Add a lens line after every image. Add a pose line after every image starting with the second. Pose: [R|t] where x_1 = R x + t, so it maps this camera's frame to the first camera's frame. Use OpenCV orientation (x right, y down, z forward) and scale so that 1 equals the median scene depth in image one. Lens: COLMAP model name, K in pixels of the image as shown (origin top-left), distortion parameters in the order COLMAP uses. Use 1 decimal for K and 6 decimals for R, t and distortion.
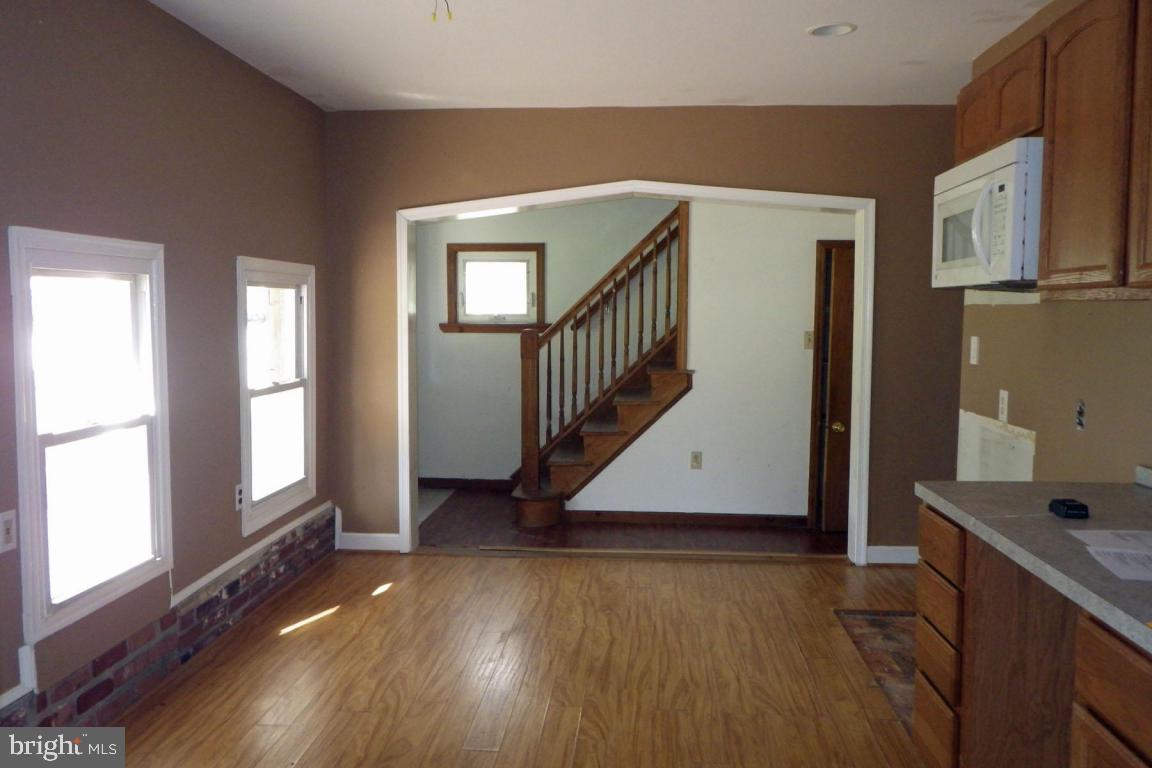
lens RADIAL K [[959.0, 0, 575.6], [0, 959.0, 383.7], [0, 0, 1]] dist [0.000853, 0.000271]
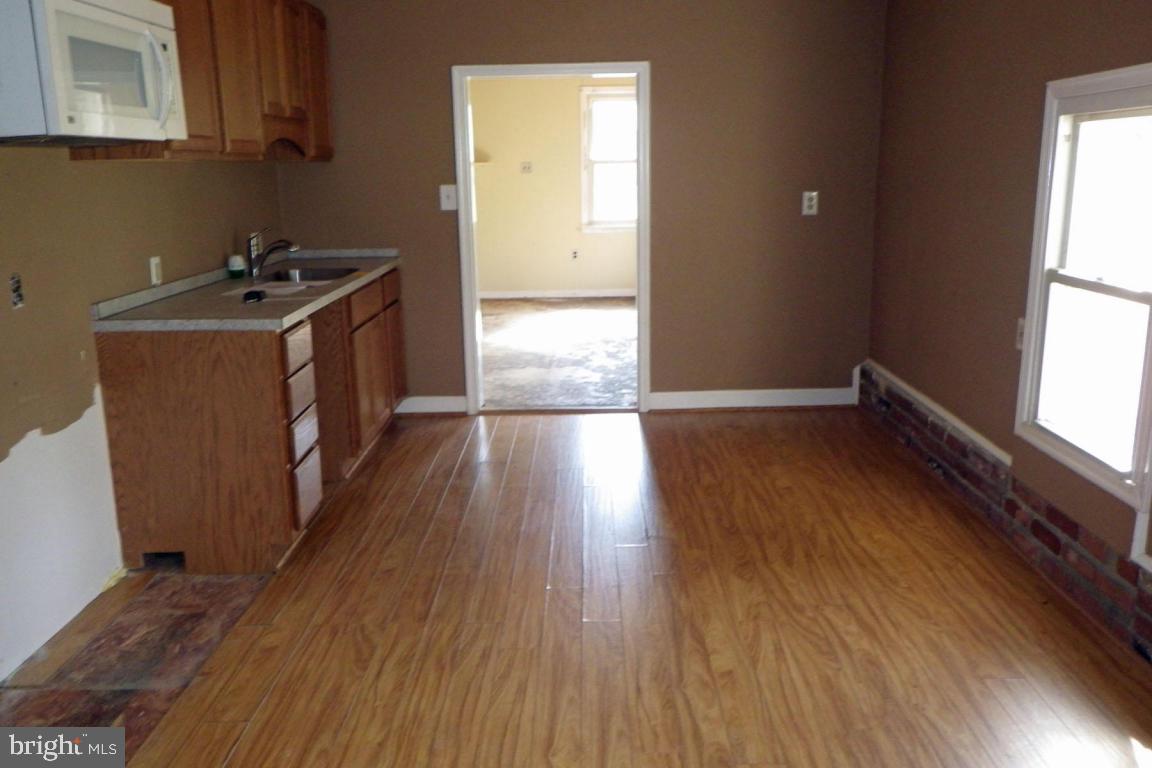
lens RADIAL K [[959.0, 0, 571.6], [0, 959.0, 385.9], [0, 0, 1]] dist [0.000853, 0.000271]
pose [[-0.997939, 0.026549, -0.058415, 0.059568], [0.007969, 0.954619, 0.297724, -0.126373], [0.063668, 0.296645, -0.952863, 1.685450]]
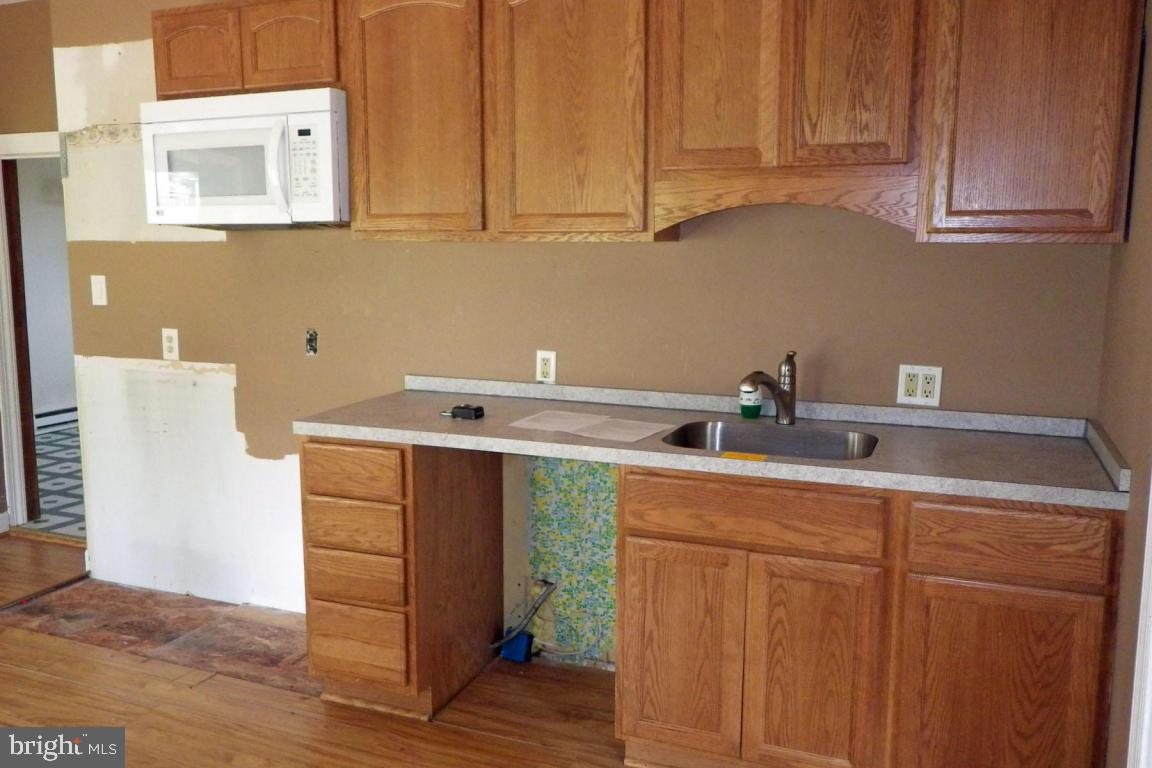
lens RADIAL K [[959.0, 0, 576.7], [0, 959.0, 387.0], [0, 0, 1]] dist [0.000853, 0.000271]
pose [[0.310903, -0.140668, 0.939975, -0.391540], [0.070742, 0.989669, 0.124707, -0.029512], [-0.947805, 0.027724, 0.317642, 0.308294]]
